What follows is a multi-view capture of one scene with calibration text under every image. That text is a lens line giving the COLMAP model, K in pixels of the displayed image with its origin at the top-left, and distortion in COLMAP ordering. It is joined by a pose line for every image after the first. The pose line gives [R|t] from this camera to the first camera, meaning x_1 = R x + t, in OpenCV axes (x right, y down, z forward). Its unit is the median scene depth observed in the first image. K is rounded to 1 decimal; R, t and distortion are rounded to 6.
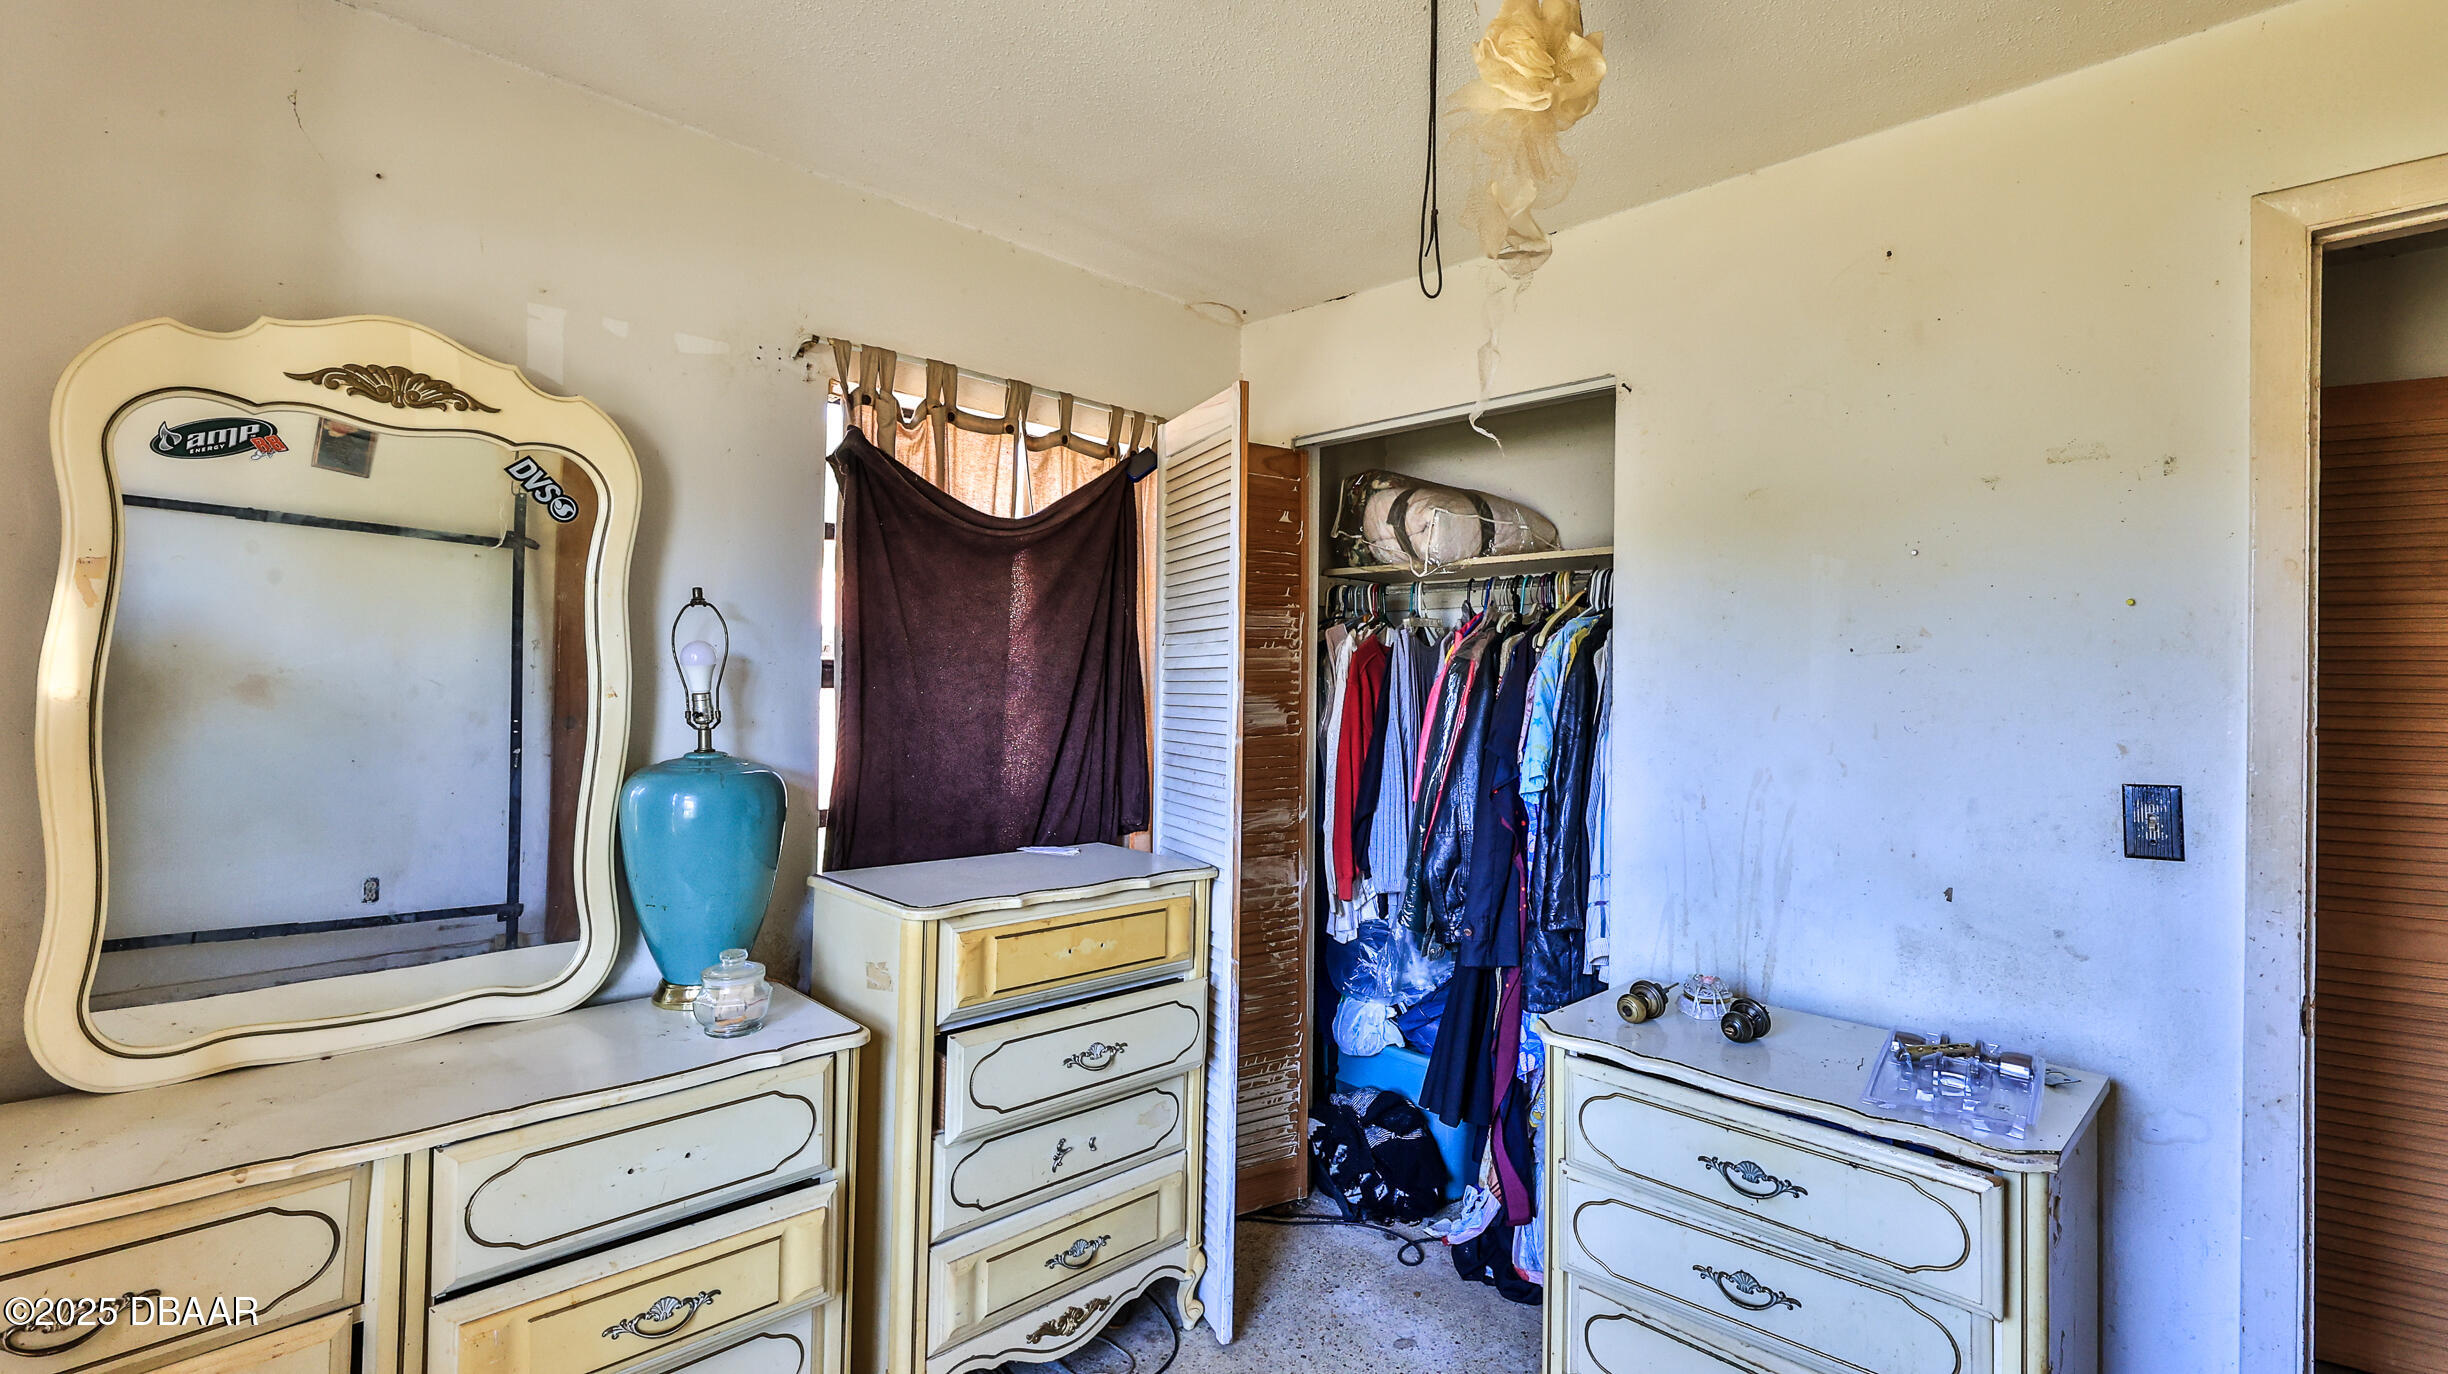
lens RADIAL K [[1072.3, 0, 1209.8], [0, 1072.3, 673.0], [0, 0, 1]] dist [-0.001029, -0.000012]
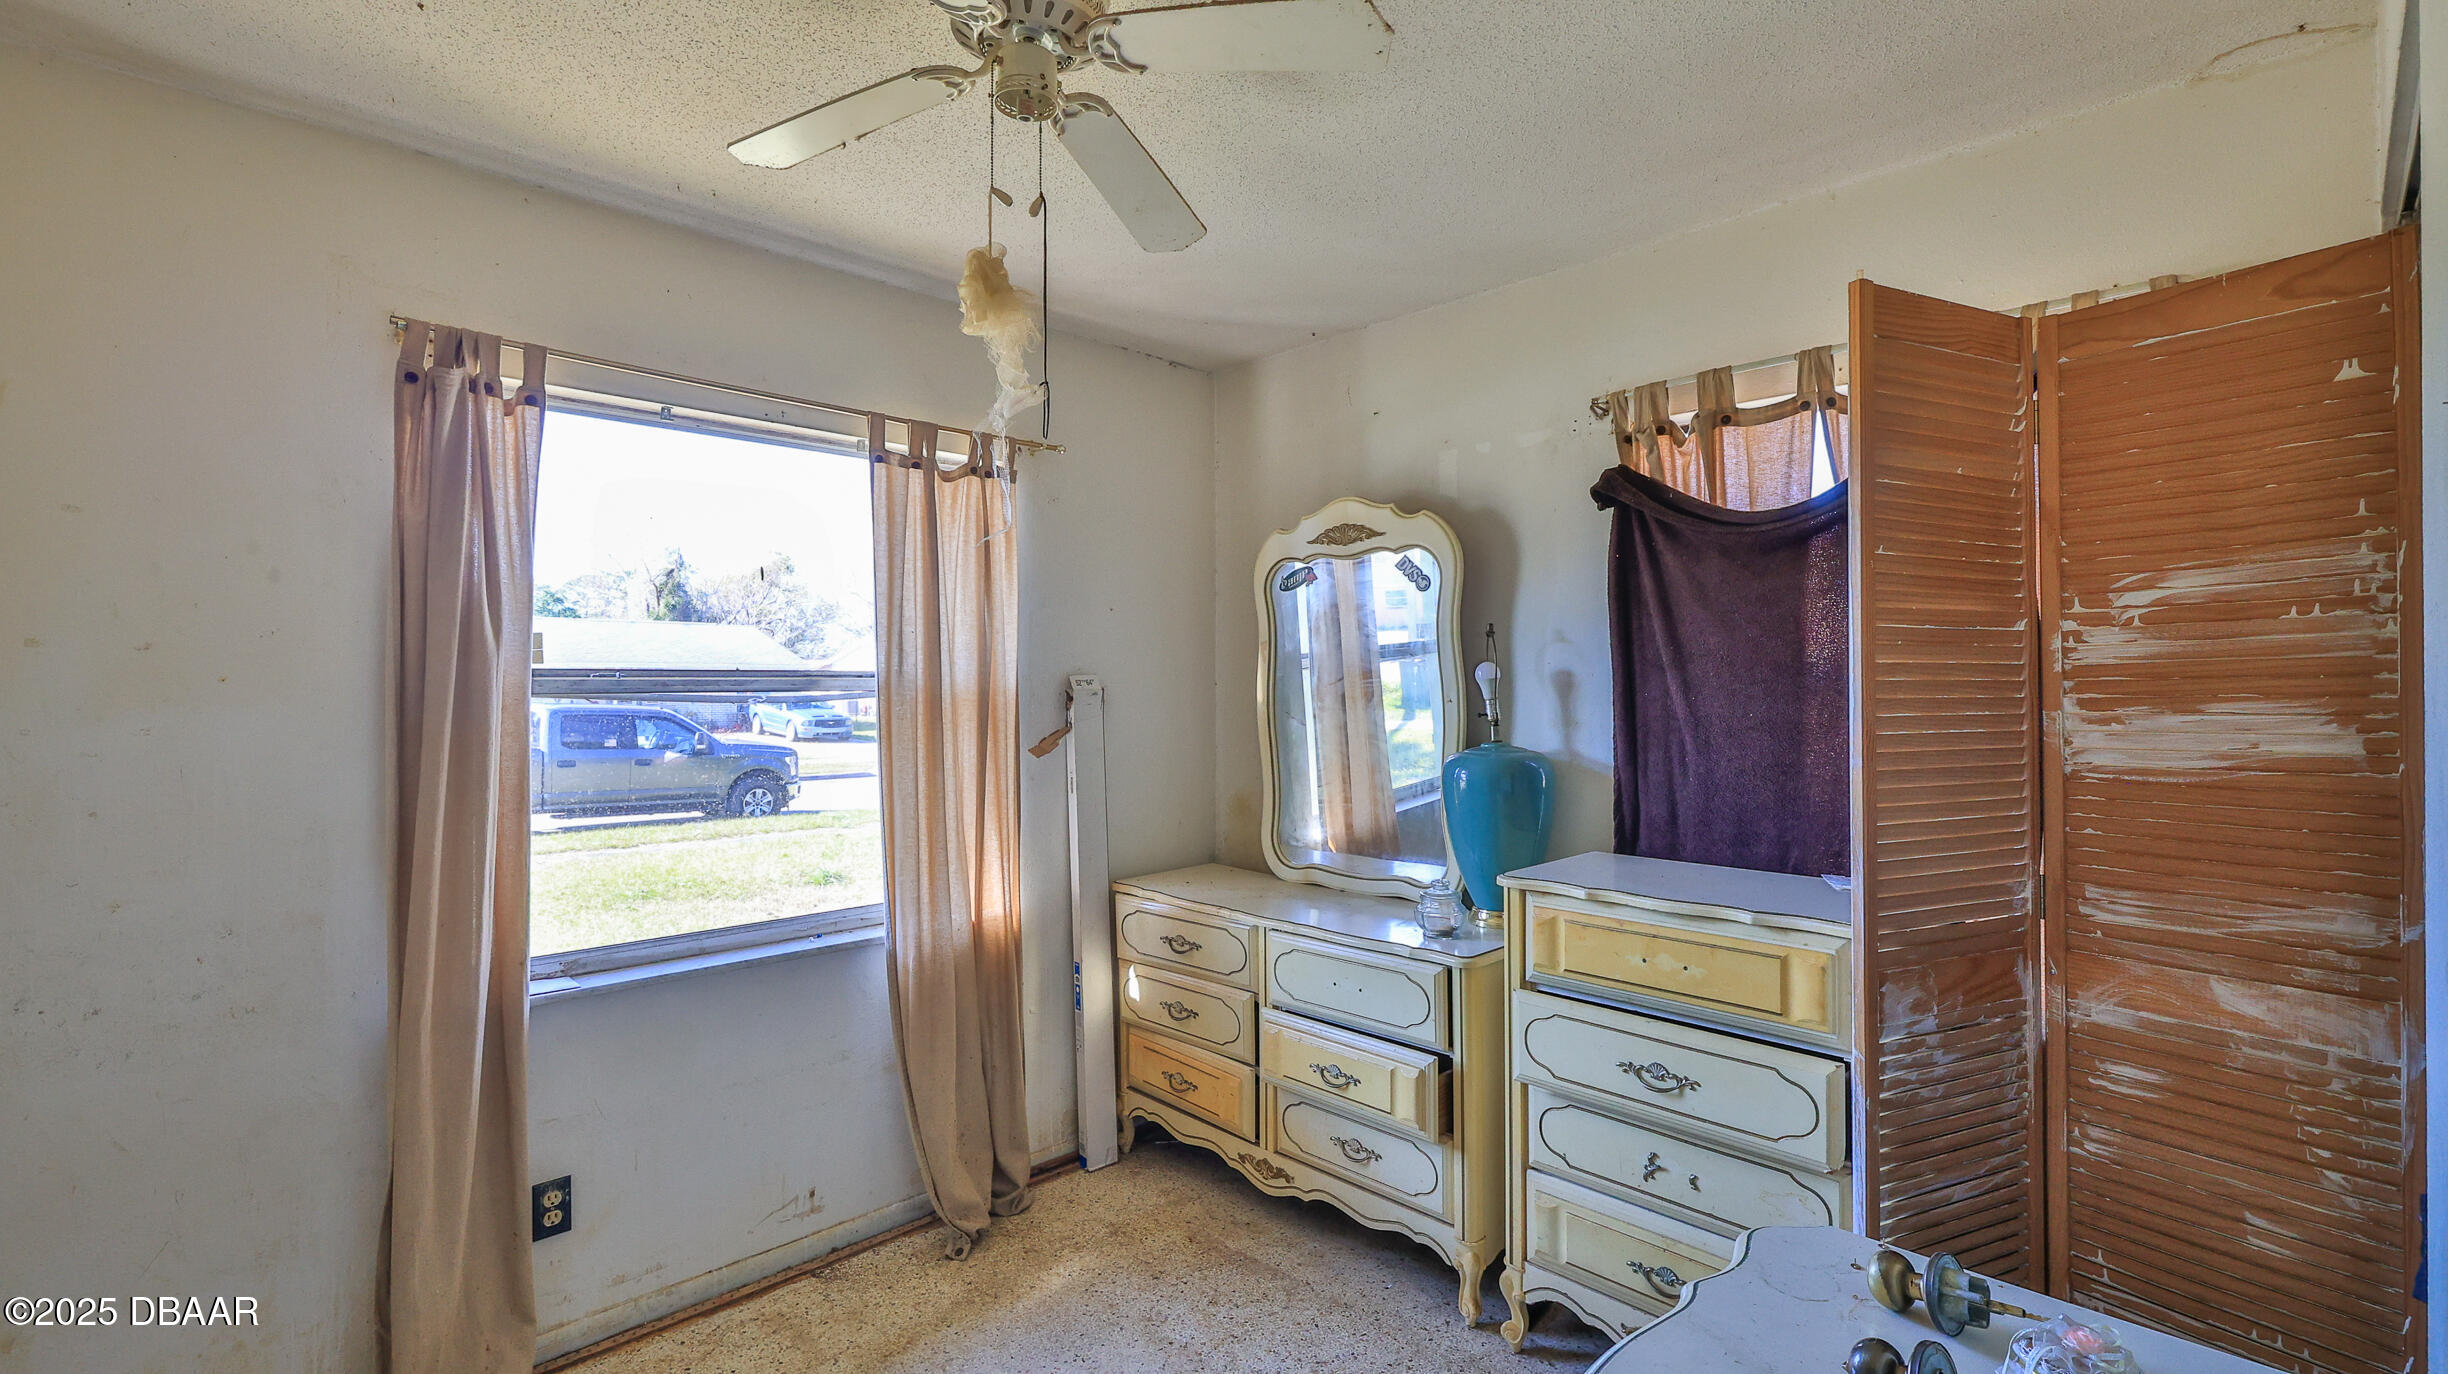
lens RADIAL K [[1072.3, 0, 1209.8], [0, 1072.3, 673.0], [0, 0, 1]] dist [-0.001029, -0.000012]
pose [[0.001652, -0.029846, -0.999553, 0.848965], [0.017651, 0.999400, -0.029812, 0.017745], [0.999843, -0.017594, 0.002178, 0.595491]]
